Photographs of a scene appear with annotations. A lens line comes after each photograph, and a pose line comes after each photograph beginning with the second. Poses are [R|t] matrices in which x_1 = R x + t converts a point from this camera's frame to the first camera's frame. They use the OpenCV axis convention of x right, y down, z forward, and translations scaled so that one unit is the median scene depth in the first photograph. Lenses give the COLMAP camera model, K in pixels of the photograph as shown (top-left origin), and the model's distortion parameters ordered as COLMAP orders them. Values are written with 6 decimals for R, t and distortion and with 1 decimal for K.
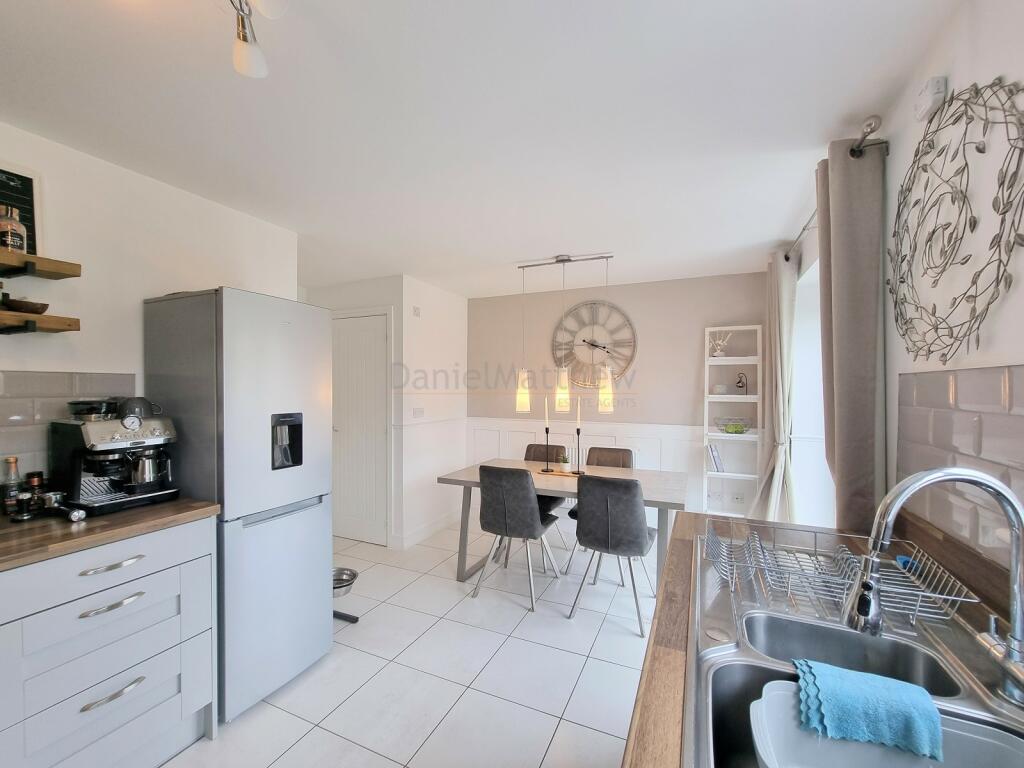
lens RADIAL K [[418.6, 0, 519.5], [0, 418.6, 391.9], [0, 0, 1]] dist [-0.010598, -0.000801]
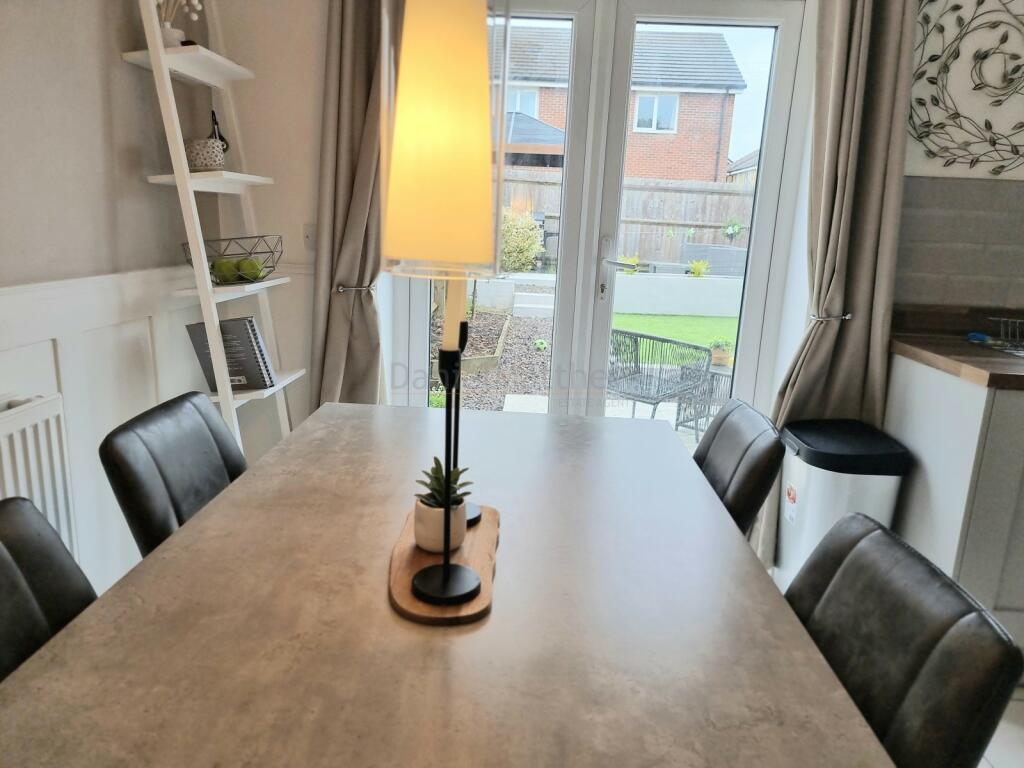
lens RADIAL K [[719.0, 0, 509.5], [0, 719.0, 386.1], [0, 0, 1]] dist [-0.003455, -0.005881]
pose [[-0.345418, -0.229881, 0.909858, -0.184839], [-0.033837, 0.971954, 0.232724, 0.031716], [-0.937839, 0.049600, -0.343509, 0.981448]]
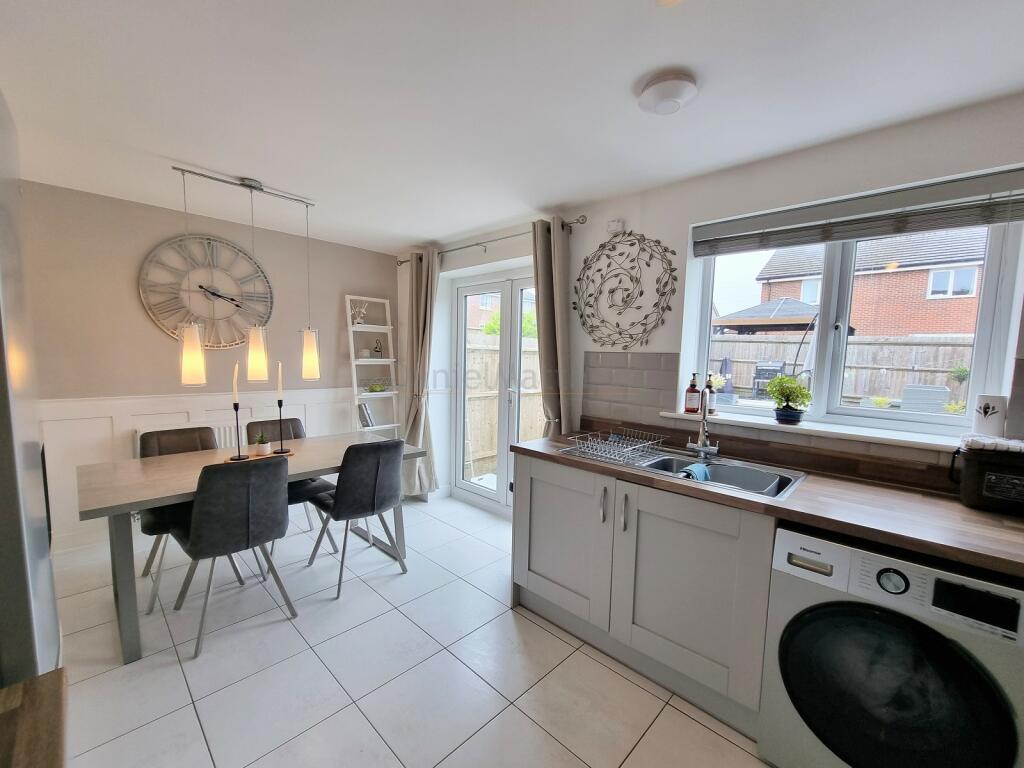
lens RADIAL K [[418.6, 0, 519.0], [0, 418.6, 390.0], [0, 0, 1]] dist [-0.010598, -0.000801]
pose [[0.337792, -0.073837, 0.938320, -0.434763], [-0.015183, 0.996361, 0.083870, -0.009128], [-0.941098, -0.042578, 0.335441, 0.234959]]
